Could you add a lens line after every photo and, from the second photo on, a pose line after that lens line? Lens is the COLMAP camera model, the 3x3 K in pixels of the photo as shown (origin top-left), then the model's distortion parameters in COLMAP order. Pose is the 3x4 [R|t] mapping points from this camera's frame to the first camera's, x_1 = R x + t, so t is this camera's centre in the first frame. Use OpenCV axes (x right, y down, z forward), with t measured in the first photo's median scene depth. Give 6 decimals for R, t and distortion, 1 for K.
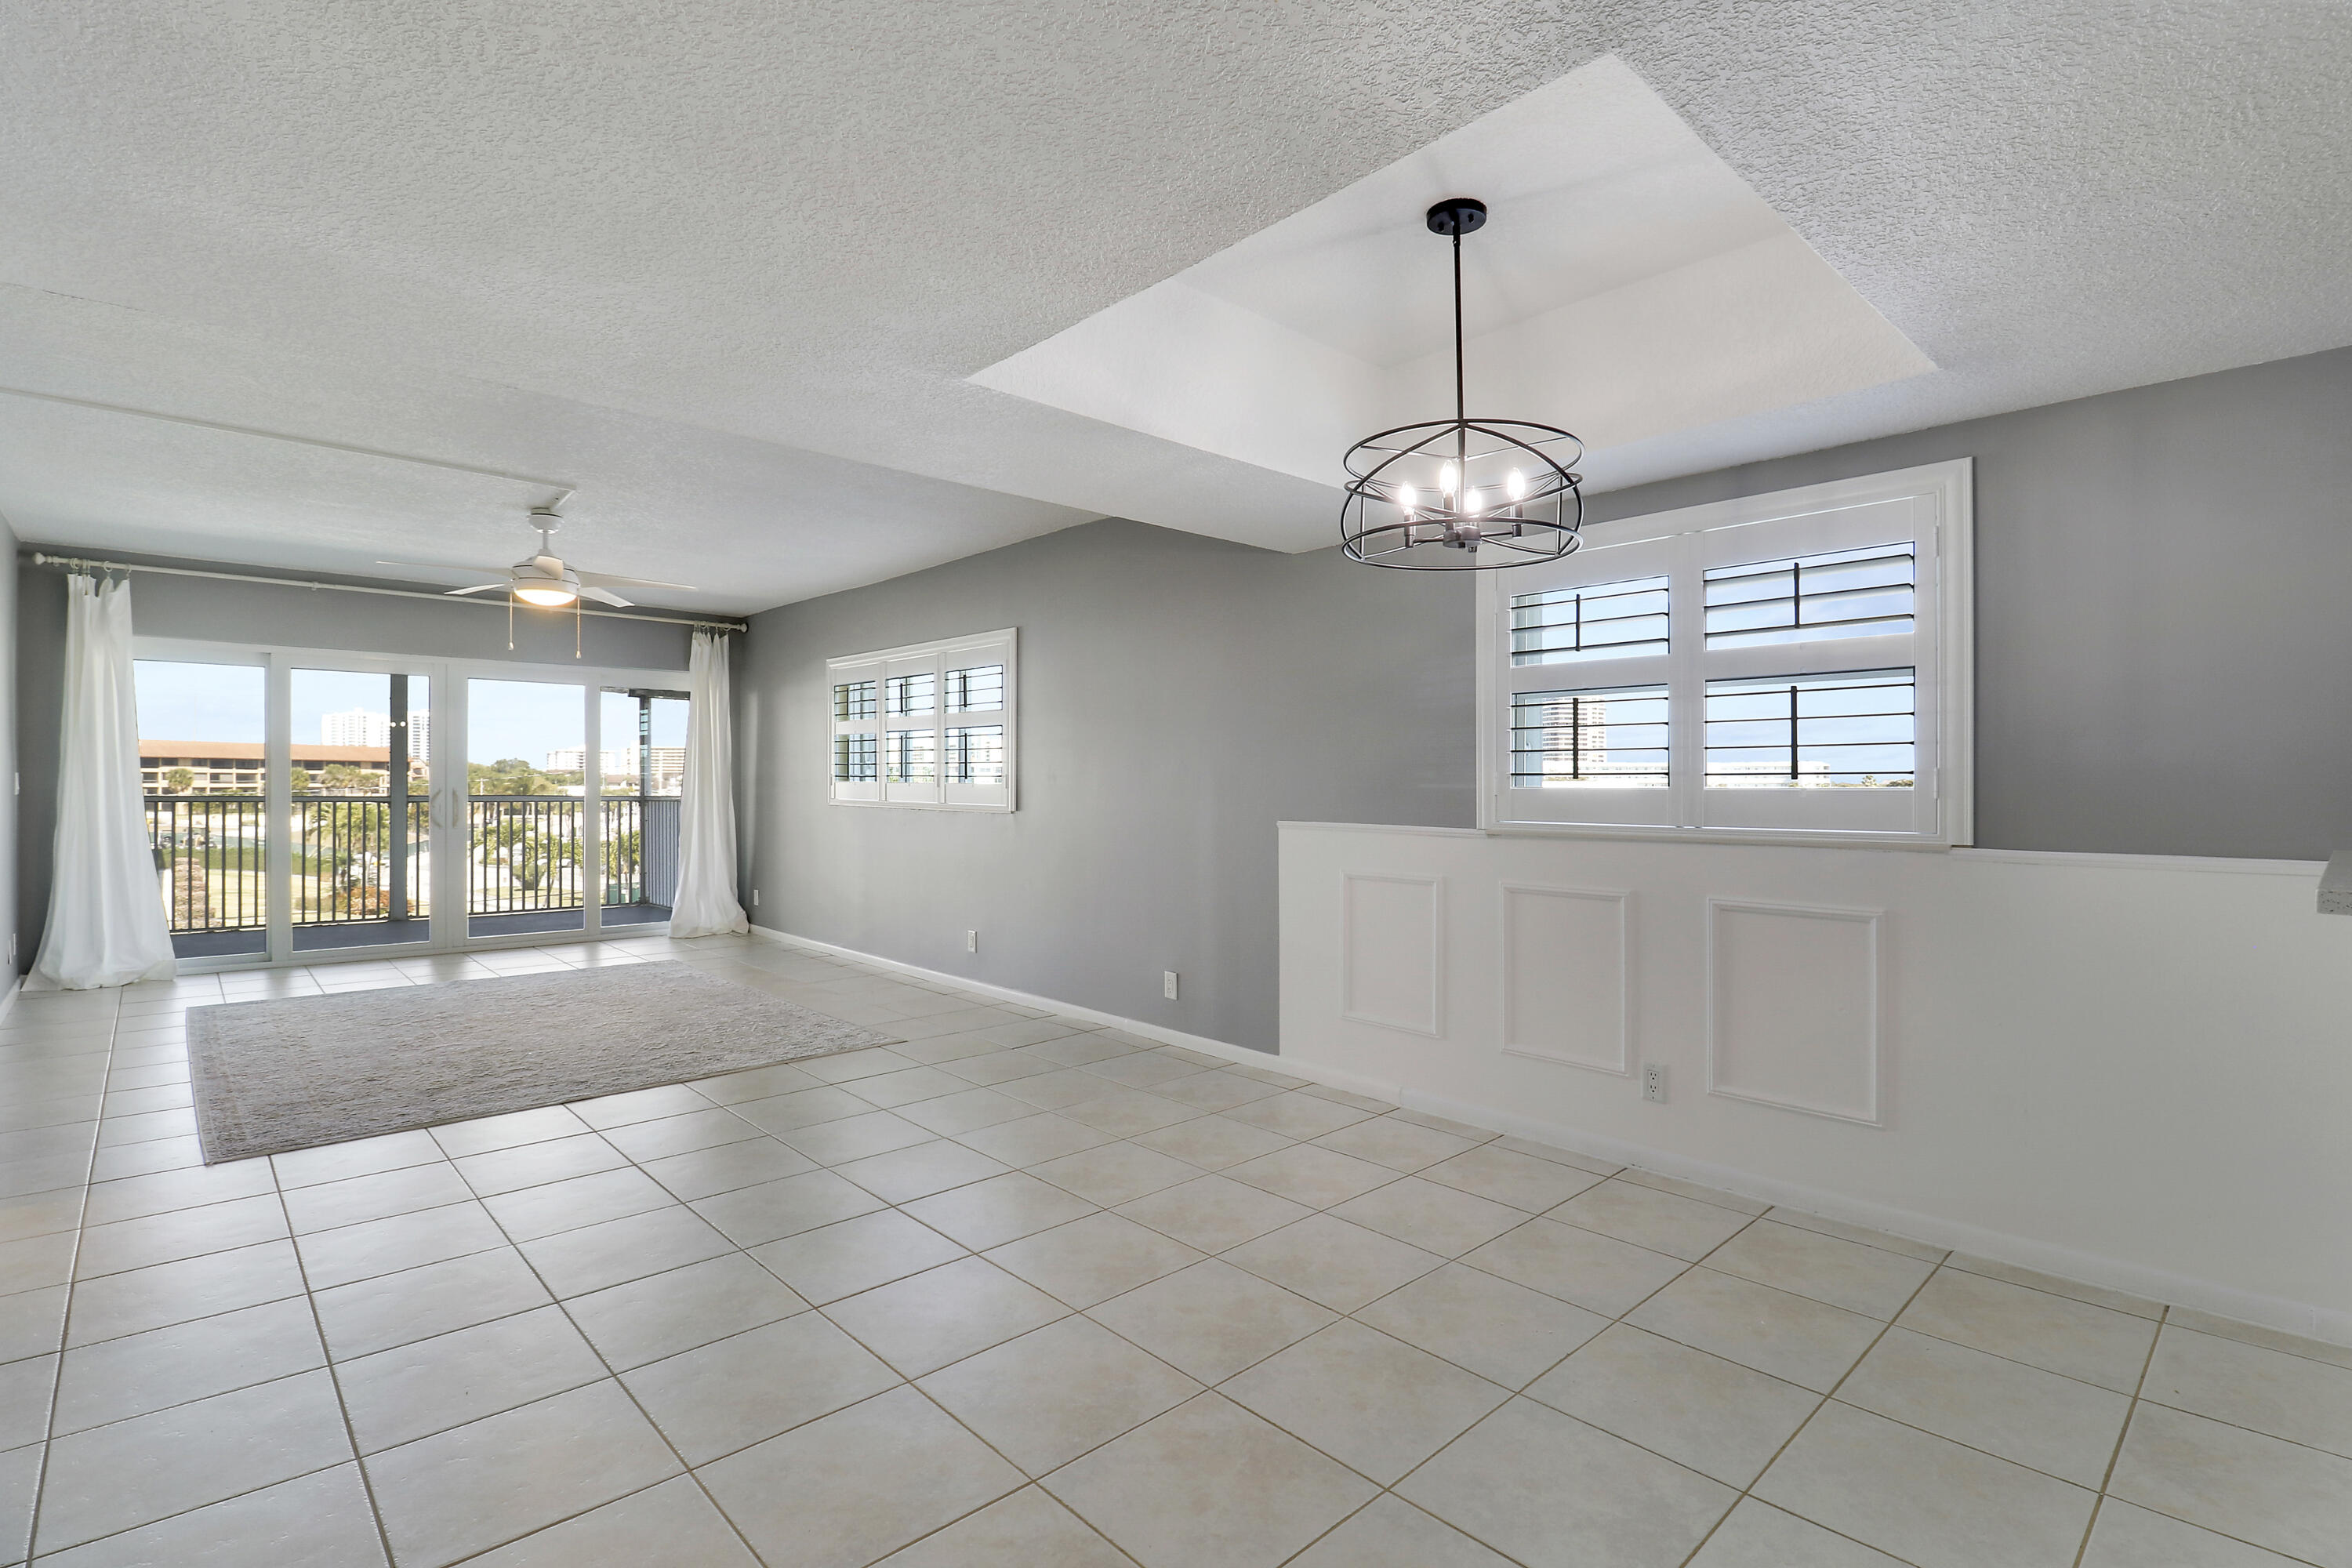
lens RADIAL K [[1122.4, 0, 1161.9], [0, 1122.4, 784.6], [0, 0, 1]] dist [0.002860, -0.002388]
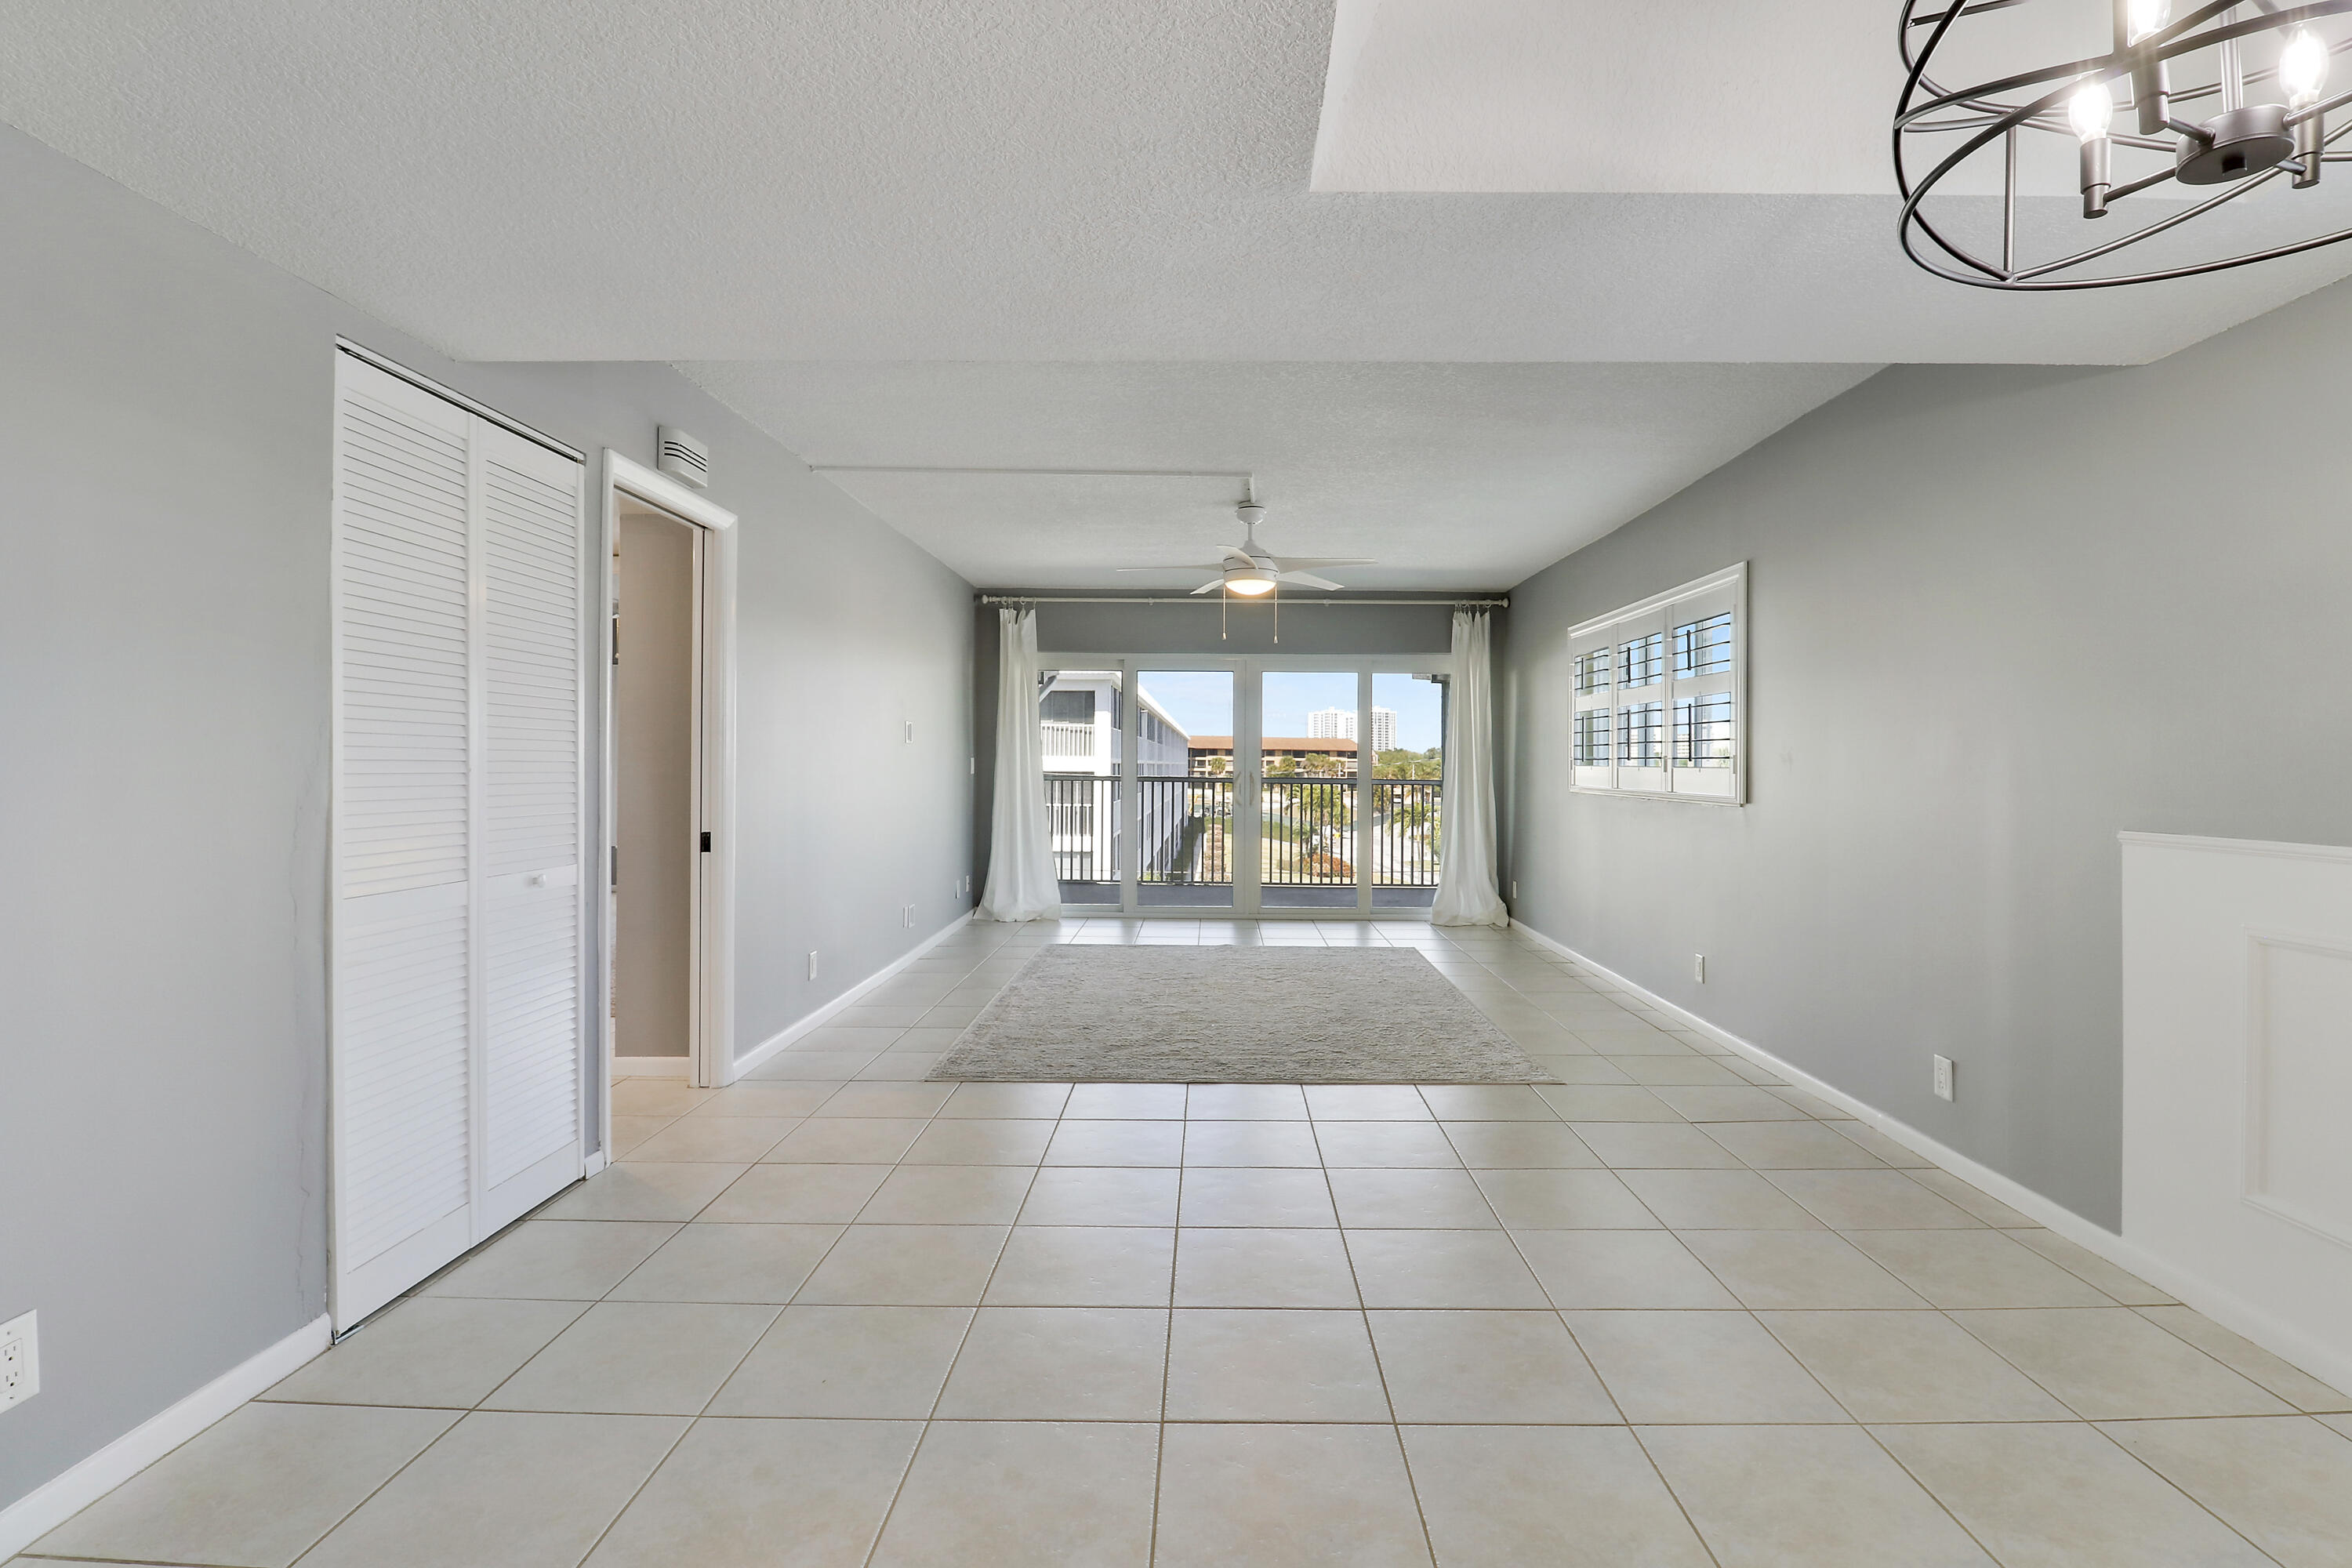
lens RADIAL K [[1122.4, 0, 1196.4], [0, 1122.4, 760.3], [0, 0, 1]] dist [0.002860, -0.002388]
pose [[0.737088, -0.001964, -0.675794, 0.084373], [-0.004540, 0.999959, -0.007859, 0.001549], [0.675781, 0.008861, 0.737049, 0.147196]]
